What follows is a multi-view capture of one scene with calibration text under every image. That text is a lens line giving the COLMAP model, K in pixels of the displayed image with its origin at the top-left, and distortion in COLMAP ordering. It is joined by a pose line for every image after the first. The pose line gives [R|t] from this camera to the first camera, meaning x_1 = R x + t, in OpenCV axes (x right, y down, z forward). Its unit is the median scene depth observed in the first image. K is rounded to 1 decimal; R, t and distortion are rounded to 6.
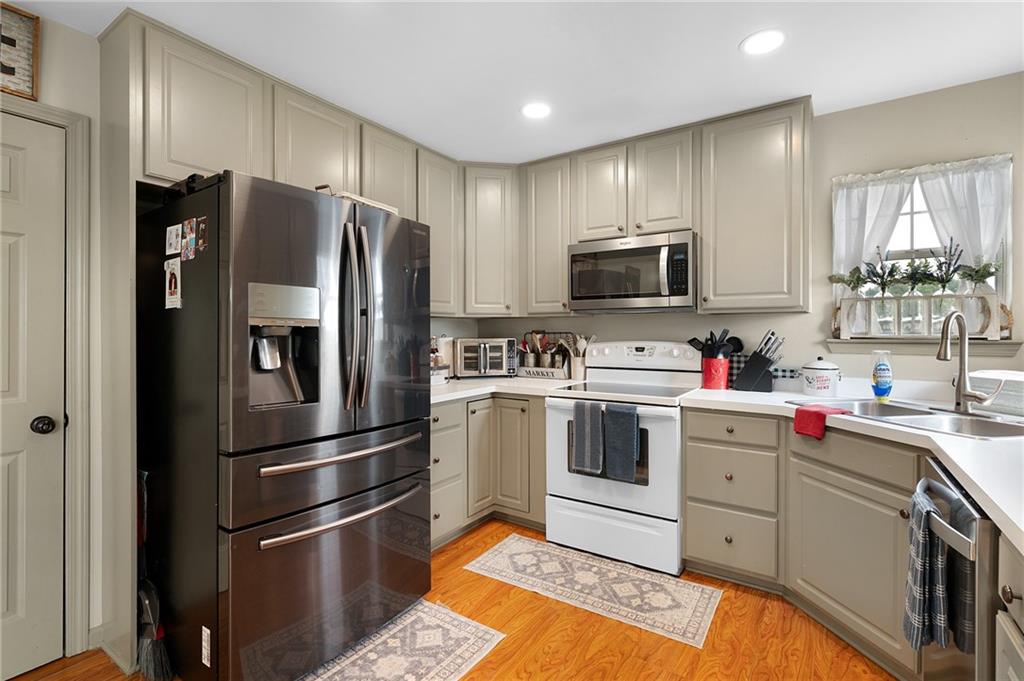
lens RADIAL K [[468.8, 0, 508.7], [0, 468.8, 337.0], [0, 0, 1]] dist [-0.002103, -0.000149]
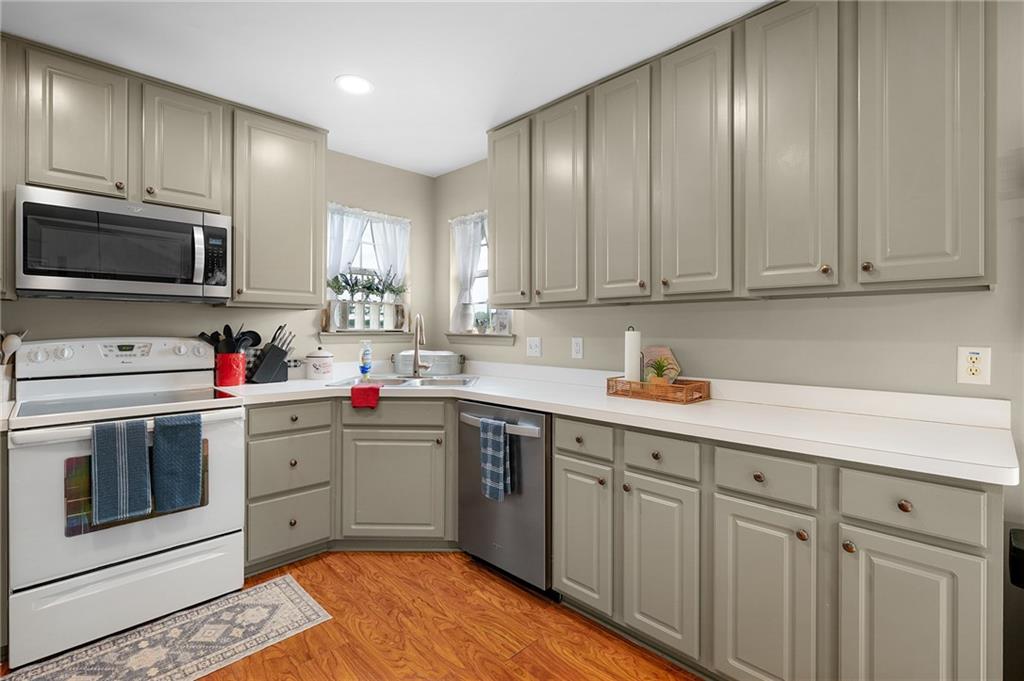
lens RADIAL K [[468.8, 0, 506.2], [0, 468.8, 333.1], [0, 0, 1]] dist [-0.002103, -0.000149]
pose [[0.206189, -0.007320, 0.978485, -0.433147], [0.006492, 0.999960, 0.006112, 0.001952], [-0.978491, 0.005092, 0.206229, 0.291790]]
